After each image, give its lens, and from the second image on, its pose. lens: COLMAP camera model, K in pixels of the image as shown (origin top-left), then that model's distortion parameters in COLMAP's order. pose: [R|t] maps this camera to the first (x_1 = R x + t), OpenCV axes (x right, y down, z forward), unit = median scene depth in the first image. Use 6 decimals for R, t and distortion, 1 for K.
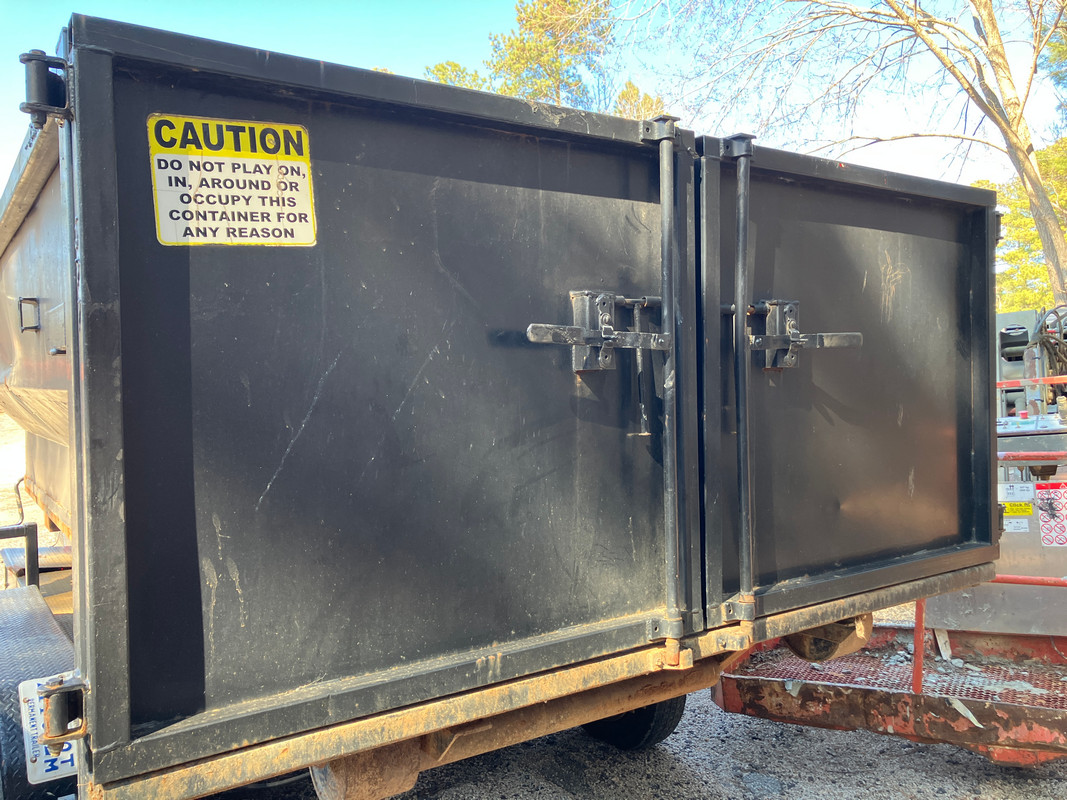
lens RADIAL K [[860.4, 0, 527.1], [0, 860.4, 402.4], [0, 0, 1]] dist [0.040095, -0.006204]
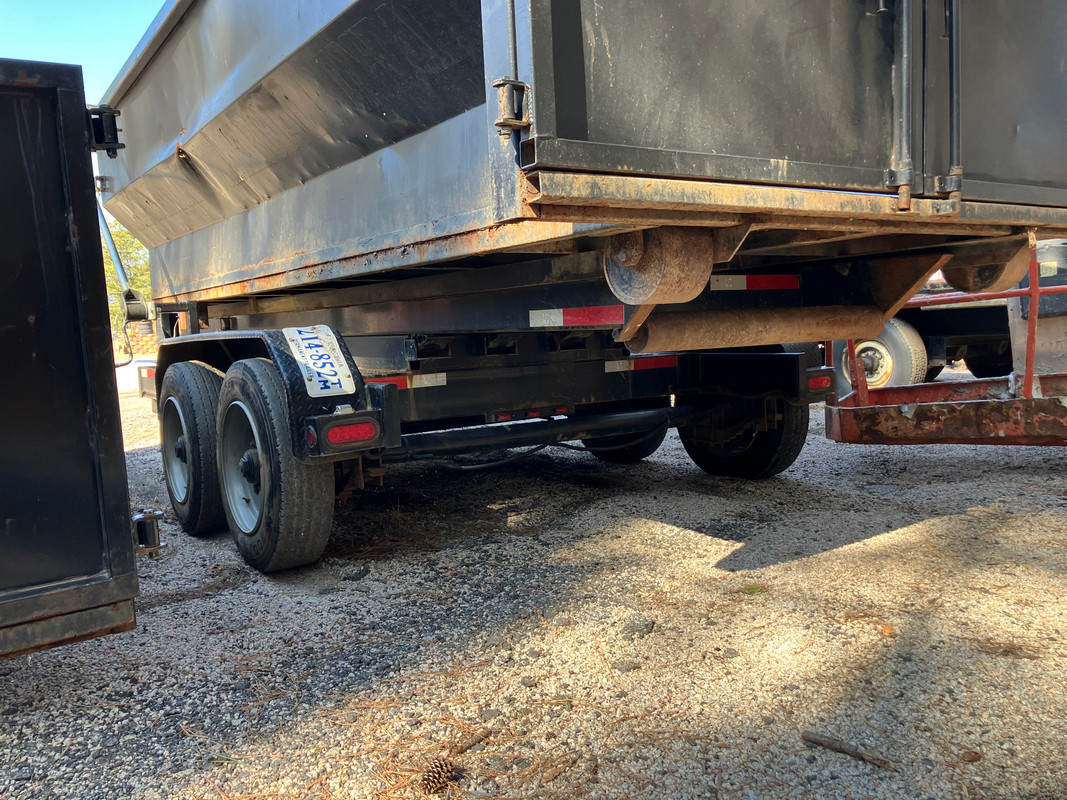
lens RADIAL K [[860.4, 0, 540.5], [0, 860.4, 398.4], [0, 0, 1]] dist [0.040095, -0.006204]
pose [[0.999756, -0.021134, 0.006441, -0.182215], [0.020683, 0.997768, 0.063491, 0.253381], [-0.007769, -0.063342, 0.997962, -0.104139]]
